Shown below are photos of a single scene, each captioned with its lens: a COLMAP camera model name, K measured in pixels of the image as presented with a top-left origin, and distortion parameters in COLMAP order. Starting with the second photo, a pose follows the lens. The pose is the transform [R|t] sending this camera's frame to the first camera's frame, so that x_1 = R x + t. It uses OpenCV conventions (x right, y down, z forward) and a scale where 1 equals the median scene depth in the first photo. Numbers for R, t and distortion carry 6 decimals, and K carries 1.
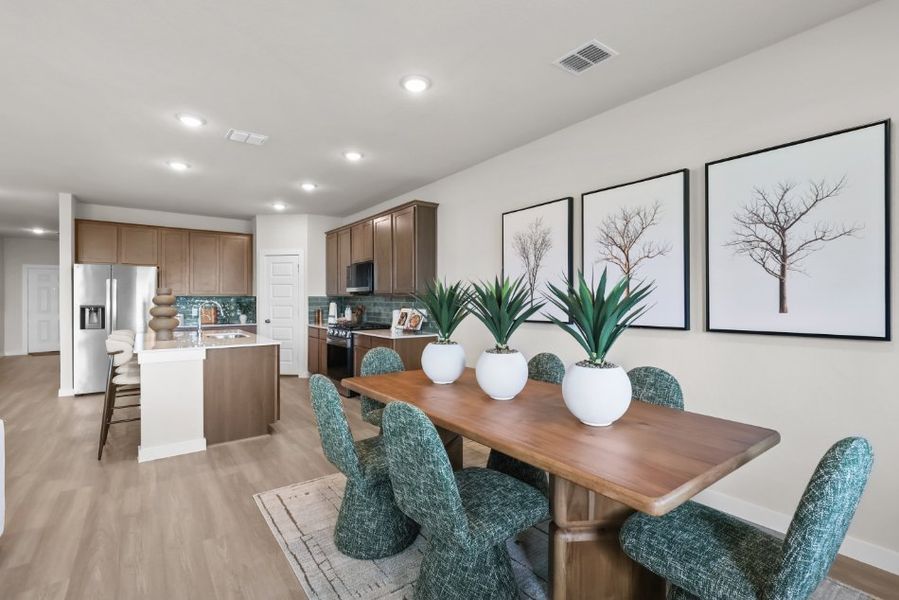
lens RADIAL K [[416.5, 0, 446.9], [0, 416.5, 300.3], [0, 0, 1]] dist [-0.001615, 0.000385]
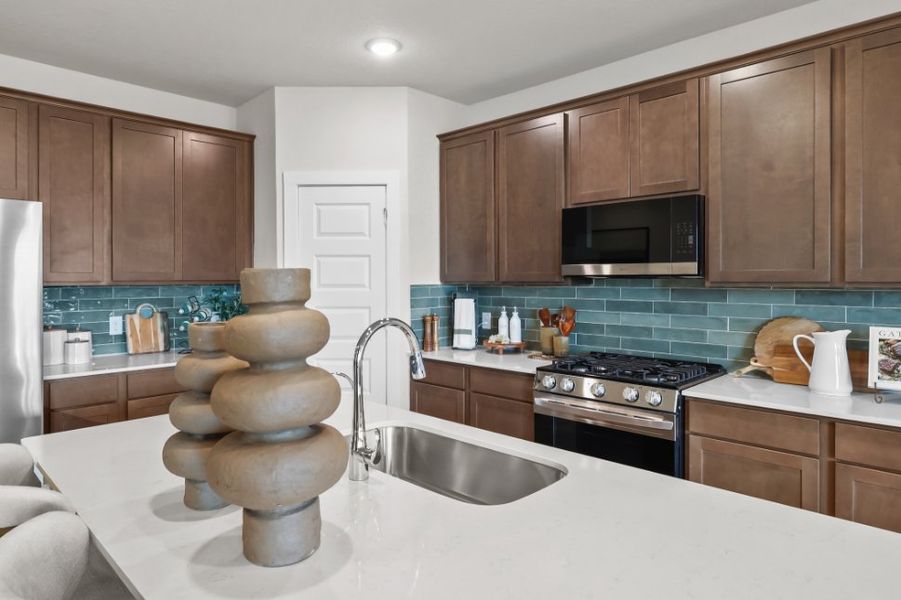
lens RADIAL K [[544.7, 0, 417.5], [0, 544.7, 283.8], [0, 0, 1]] dist [-0.001206, -0.000490]
pose [[0.991588, -0.003529, 0.129386, -0.990105], [0.002651, 0.999972, 0.006960, -0.035904], [-0.129407, -0.006559, 0.991570, 1.145364]]
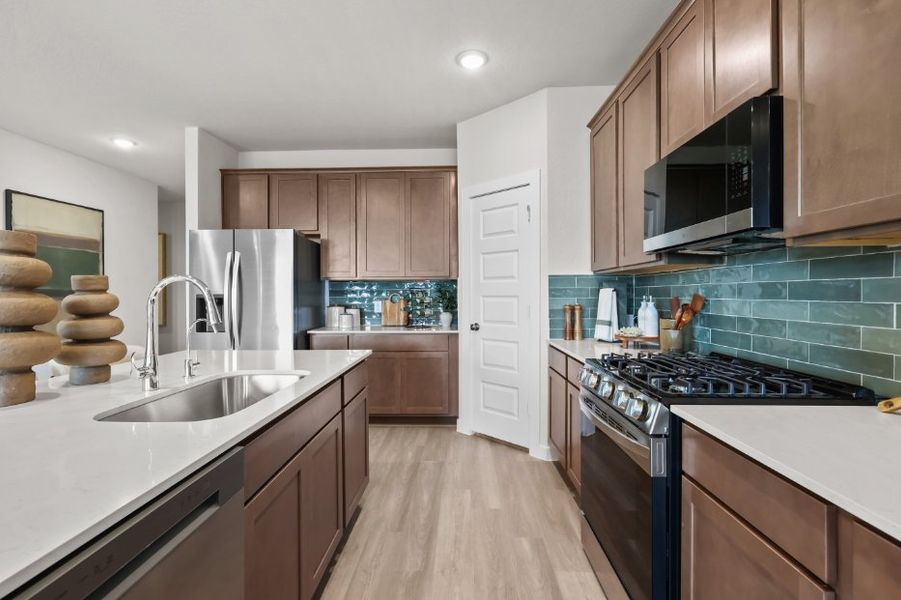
lens RADIAL K [[418.9, 0, 448.4], [0, 418.9, 294.2], [0, 0, 1]] dist [0.000271, -0.000133]
pose [[0.786224, -0.002934, -0.617935, -0.359895], [0.003581, 0.999994, -0.000192, 0.026057], [0.617932, -0.002062, 0.786229, 1.470828]]
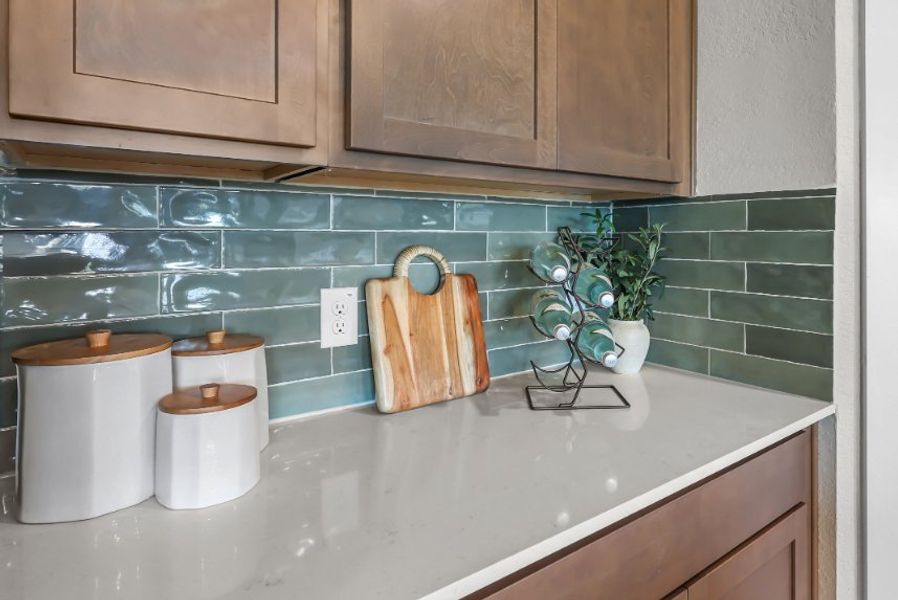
lens RADIAL K [[540.5, 0, 521.4], [0, 540.5, 238.5], [0, 0, 1]] dist [-0.000517, 0.000221]
pose [[0.999111, -0.002658, 0.042066, -1.424735], [0.002800, 0.999991, -0.003312, 0.014558], [-0.042057, 0.003426, 0.999109, 2.133455]]
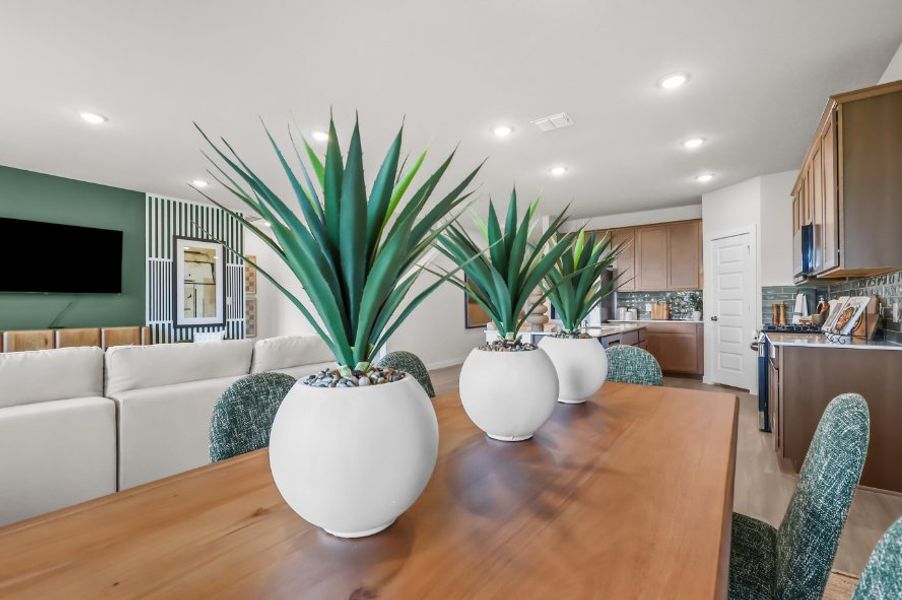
lens RADIAL K [[414.3, 0, 451.0], [0, 414.3, 300.0], [0, 0, 1]] dist [0.003761, 0.000213]
pose [[0.305233, -0.015886, -0.952145, 0.505653], [0.006801, 0.999872, -0.014502, 0.053804], [0.952253, -0.002049, 0.305302, 0.619291]]
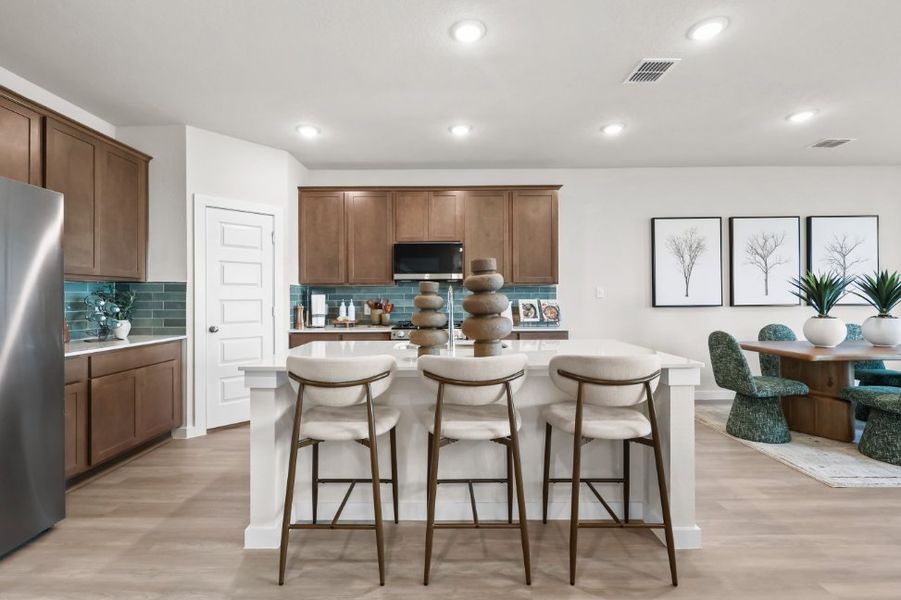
lens RADIAL K [[414.2, 0, 443.4], [0, 414.2, 298.8], [0, 0, 1]] dist [-0.002254, 0.000107]
pose [[0.599644, -0.003394, 0.800260, -1.720071], [0.005867, 0.999983, -0.000155, 0.031815], [-0.800245, 0.004788, 0.599654, 1.118603]]
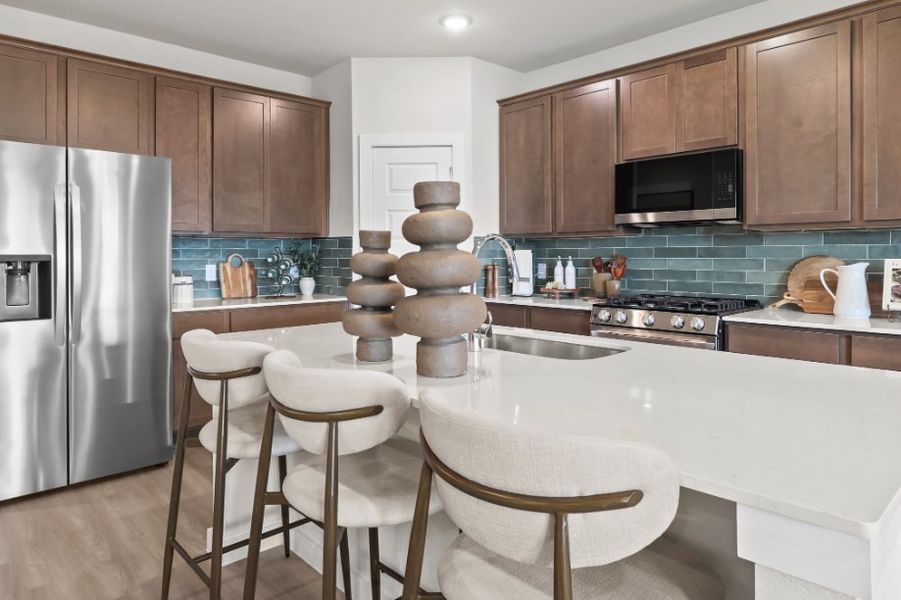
lens RADIAL K [[565.9, 0, 435.2], [0, 565.9, 259.4], [0, 0, 1]] dist [-0.001499, 0.000361]
pose [[0.994672, -0.004166, 0.103008, -1.098112], [0.003527, 0.999973, 0.006383, 0.028586], [-0.103032, -0.005986, 0.994660, 0.961253]]
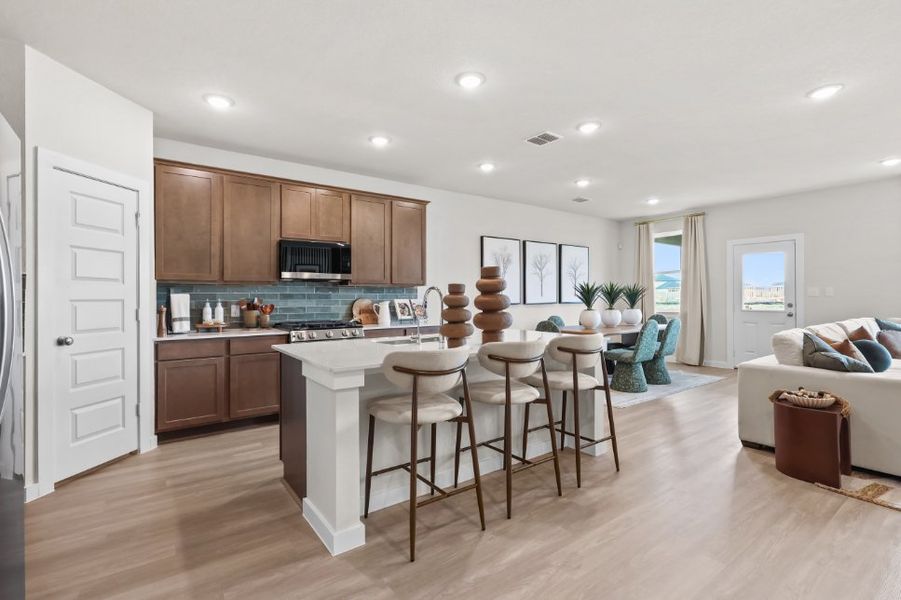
lens RADIAL K [[417.4, 0, 447.9], [0, 417.4, 300.3], [0, 0, 1]] dist [-0.001615, 0.000385]
pose [[0.002933, -0.007828, 0.999965, -2.057042], [0.004389, 0.999960, 0.007815, 0.027380], [-0.999986, 0.004365, 0.002967, 1.634241]]
